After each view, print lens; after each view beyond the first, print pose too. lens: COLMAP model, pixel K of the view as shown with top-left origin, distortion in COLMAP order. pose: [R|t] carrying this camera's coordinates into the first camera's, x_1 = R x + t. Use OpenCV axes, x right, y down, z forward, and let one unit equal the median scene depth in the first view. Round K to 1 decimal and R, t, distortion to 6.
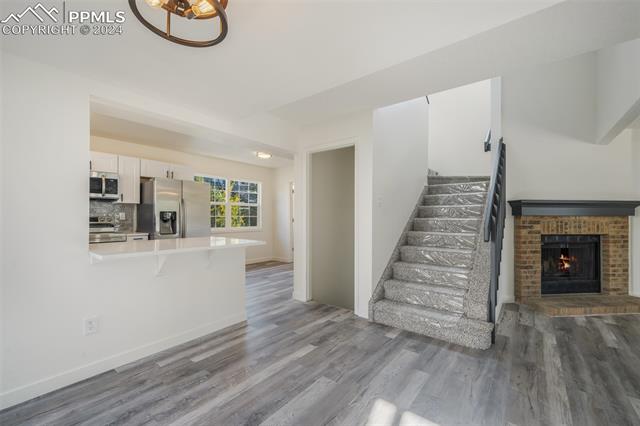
lens RADIAL K [[270.0, 0, 314.3], [0, 270.0, 215.0], [0, 0, 1]] dist [-0.003111, -0.000223]
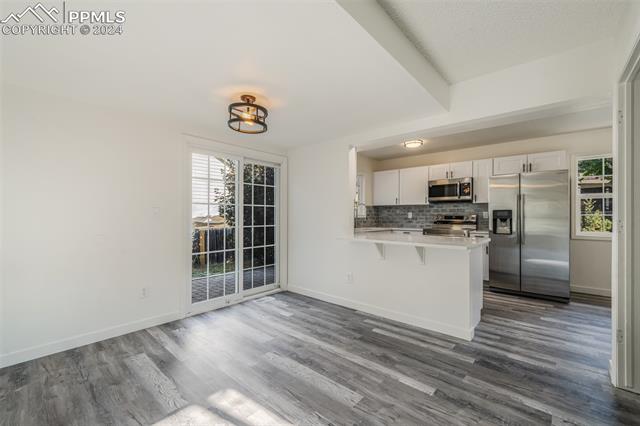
lens RADIAL K [[270.0, 0, 318.2], [0, 270.0, 211.2], [0, 0, 1]] dist [-0.003111, -0.000223]
pose [[-0.043337, -0.012284, -0.998985, 0.761107], [-0.002965, 0.999922, -0.012167, 0.008042], [0.999056, 0.002434, -0.043370, 0.739908]]
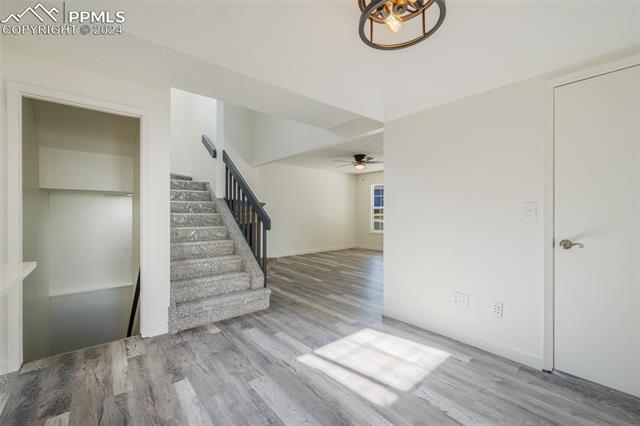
lens RADIAL K [[270.0, 0, 318.2], [0, 270.0, 212.7], [0, 0, 1]] dist [-0.003111, -0.000223]
pose [[0.185583, -0.002033, 0.982626, -0.694602], [-0.001928, 0.999995, 0.002433, 0.008155], [-0.982627, -0.002346, 0.185578, 0.492264]]
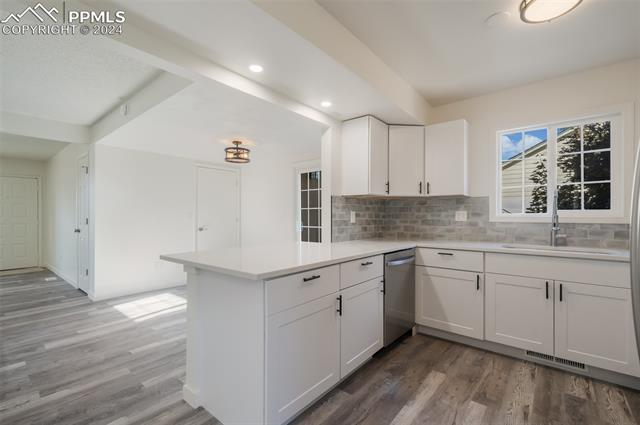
lens RADIAL K [[288.4, 0, 317.6], [0, 288.4, 213.1], [0, 0, 1]] dist [0.007447, 0.000285]
pose [[-0.999803, 0.003797, 0.019486, -0.701200], [0.003545, 0.999910, -0.012962, 0.009885], [-0.019534, -0.012890, -0.999726, 2.069966]]
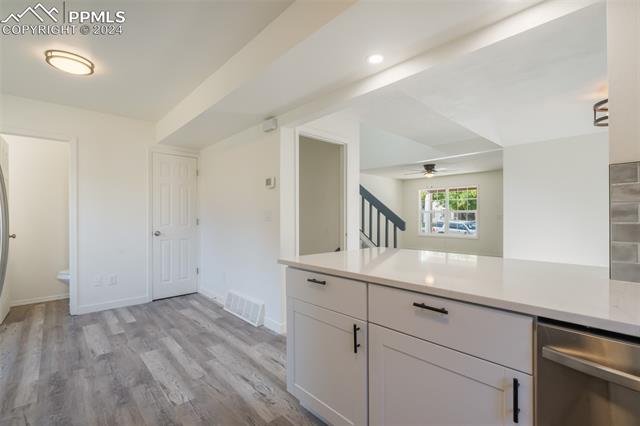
lens RADIAL K [[288.4, 0, 321.3], [0, 288.4, 212.0], [0, 0, 1]] dist [0.007447, 0.000285]
pose [[0.150377, 0.014018, 0.988529, -1.306702], [0.003929, 0.999883, -0.014777, 0.011310], [-0.988621, 0.006106, 0.150304, 1.276530]]
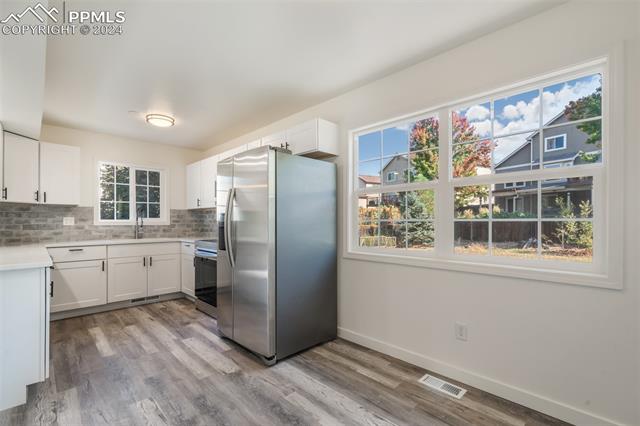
lens RADIAL K [[288.4, 0, 315.6], [0, 288.4, 230.0], [0, 0, 1]] dist [0.007447, 0.000285]
pose [[-0.127538, 0.032201, -0.991311, 0.123399], [0.002742, 0.999480, 0.032114, 0.008928], [0.991830, 0.001378, -0.127560, 2.335249]]
